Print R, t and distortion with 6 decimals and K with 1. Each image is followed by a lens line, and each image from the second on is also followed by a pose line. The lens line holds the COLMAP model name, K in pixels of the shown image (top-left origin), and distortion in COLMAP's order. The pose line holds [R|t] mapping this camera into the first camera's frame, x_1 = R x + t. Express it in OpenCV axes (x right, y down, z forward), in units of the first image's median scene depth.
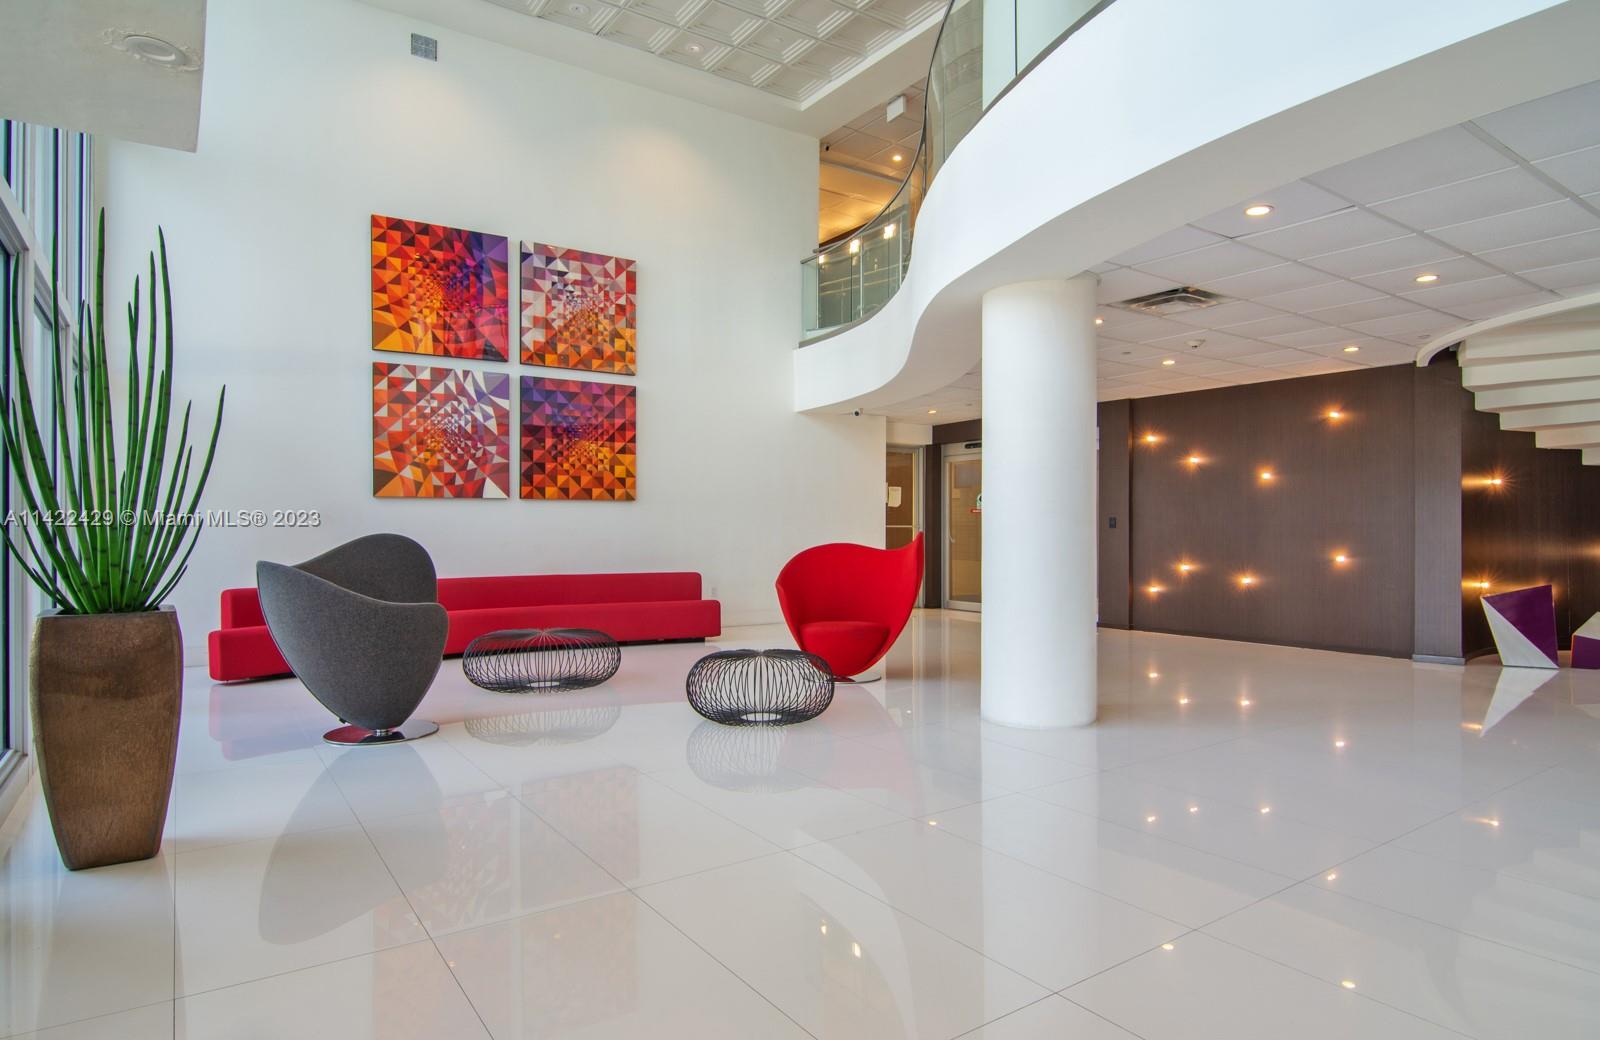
lens RADIAL K [[911.6, 0, 799.8], [0, 911.6, 519.1], [0, 0, 1]] dist [0.001553, 0.000281]
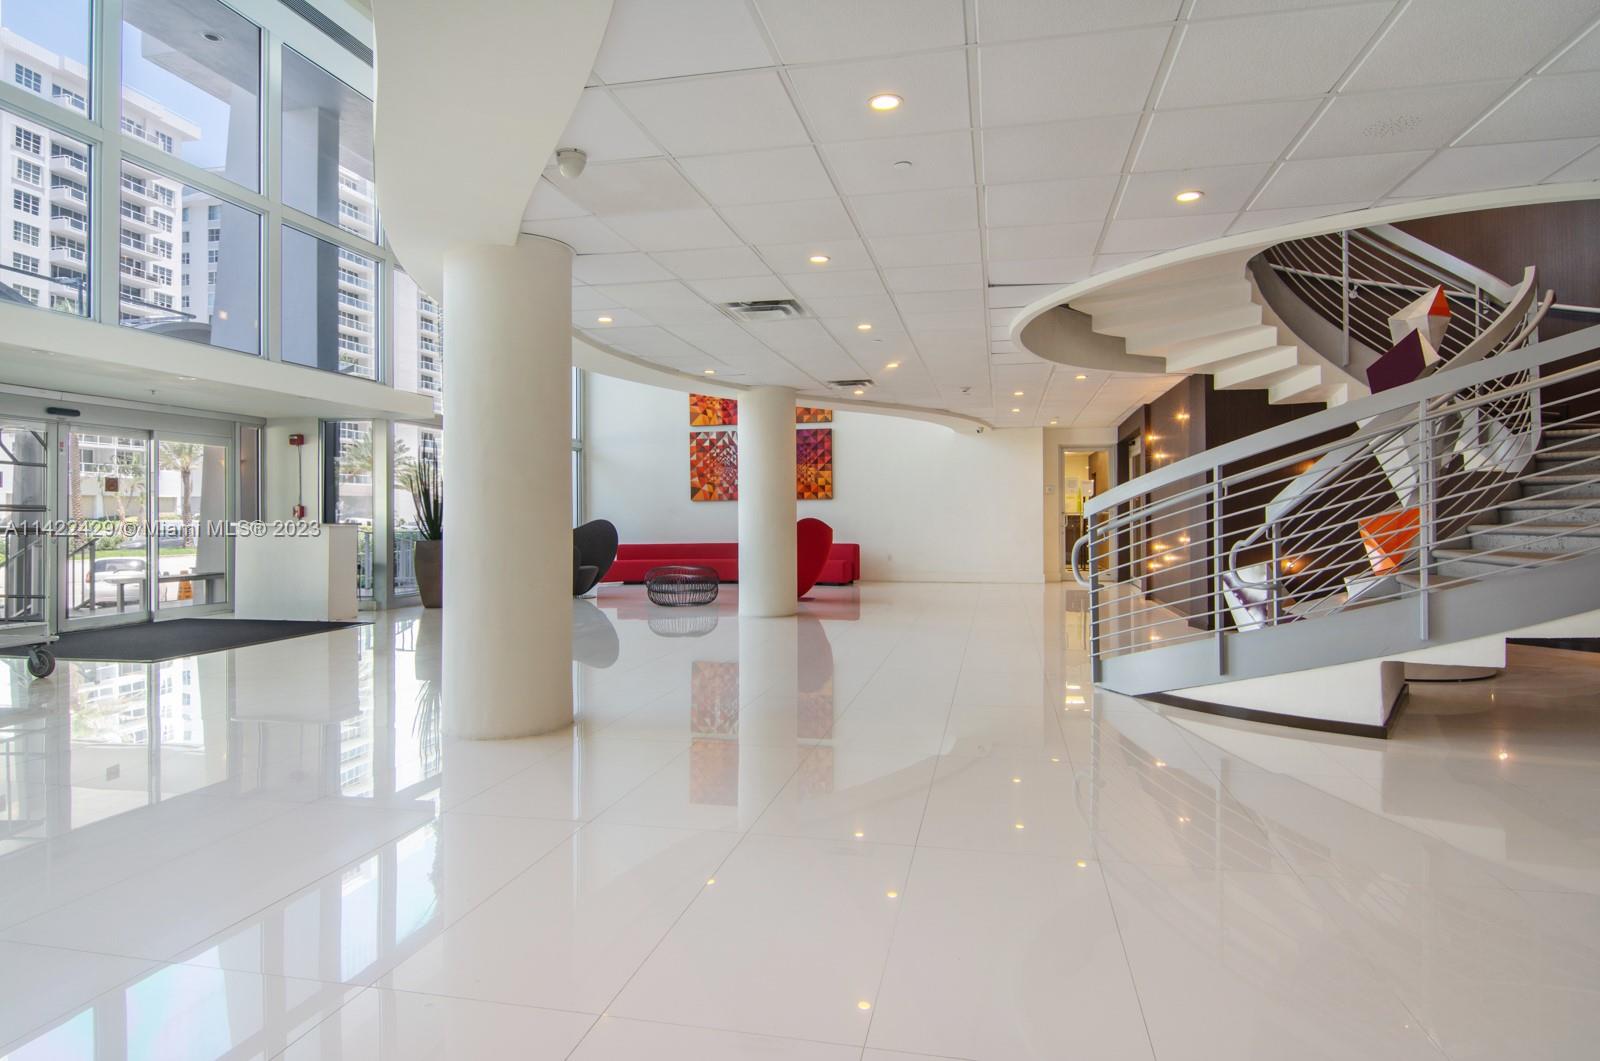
lens RADIAL K [[879.6, 0, 802.9], [0, 879.6, 526.8], [0, 0, 1]] dist [-0.000617, -0.000155]
pose [[0.680645, 0.005008, -0.732596, 1.056701], [0.009634, 0.999829, 0.015786, 0.004388], [0.732550, -0.017802, 0.680481, -0.117357]]
